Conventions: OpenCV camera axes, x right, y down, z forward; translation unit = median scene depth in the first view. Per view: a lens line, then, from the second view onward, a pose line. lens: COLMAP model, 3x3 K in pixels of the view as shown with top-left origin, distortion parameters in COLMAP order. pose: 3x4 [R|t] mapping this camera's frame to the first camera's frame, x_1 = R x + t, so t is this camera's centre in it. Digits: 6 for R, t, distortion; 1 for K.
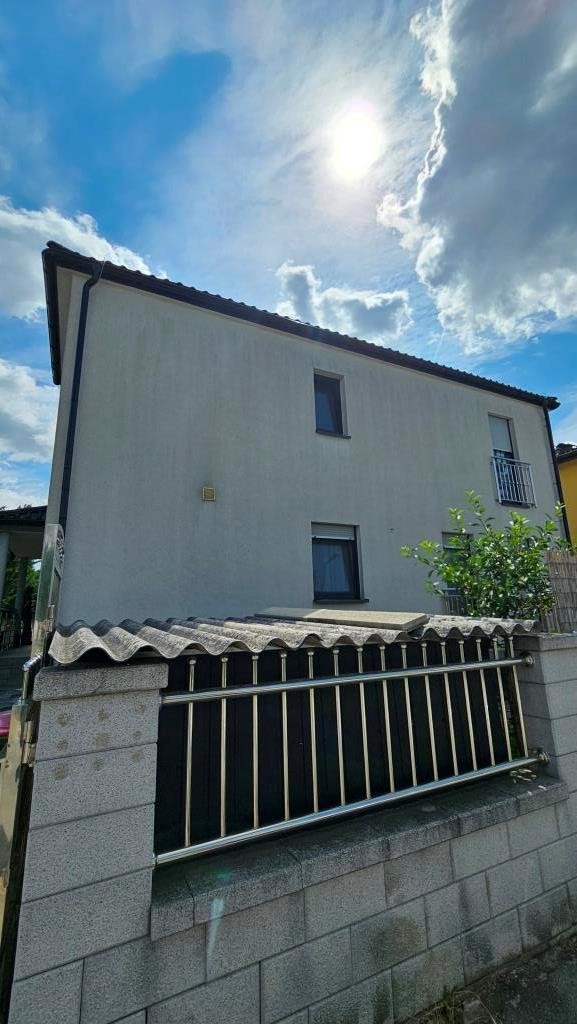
lens RADIAL K [[427.2, 0, 296.1], [0, 427.2, 502.4], [0, 0, 1]] dist [-0.003196, -0.000243]
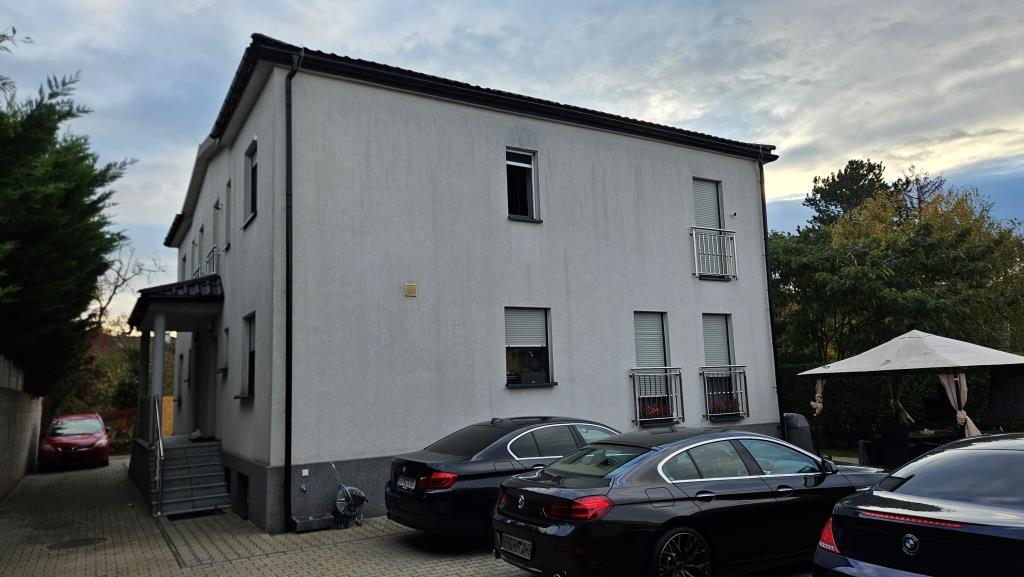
lens RADIAL K [[683.6, 0, 504.1], [0, 683.6, 287.5], [0, 0, 1]] dist [0.022950, 0.001105]
pose [[0.997061, -0.007725, 0.076226, -0.102178], [-0.000577, 0.994119, 0.108295, -0.213053], [-0.076614, -0.108021, 0.991192, -0.723127]]
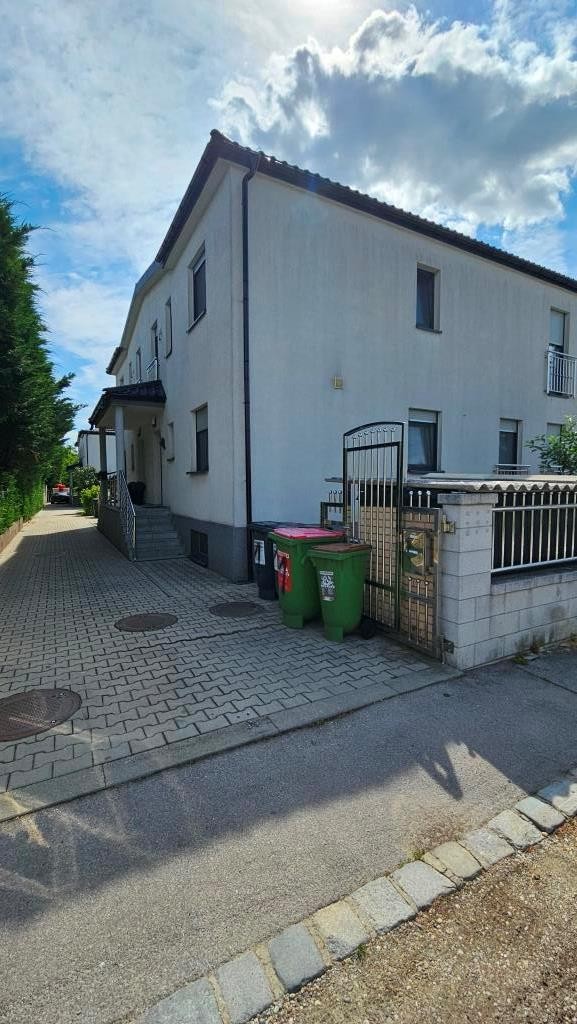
lens RADIAL K [[427.2, 0, 292.4], [0, 427.2, 511.3], [0, 0, 1]] dist [-0.003196, -0.000243]
pose [[0.998978, 0.023084, 0.038857, -0.388659], [-0.034052, 0.949715, 0.311258, -0.048467], [-0.029718, -0.312264, 0.949531, -0.290526]]
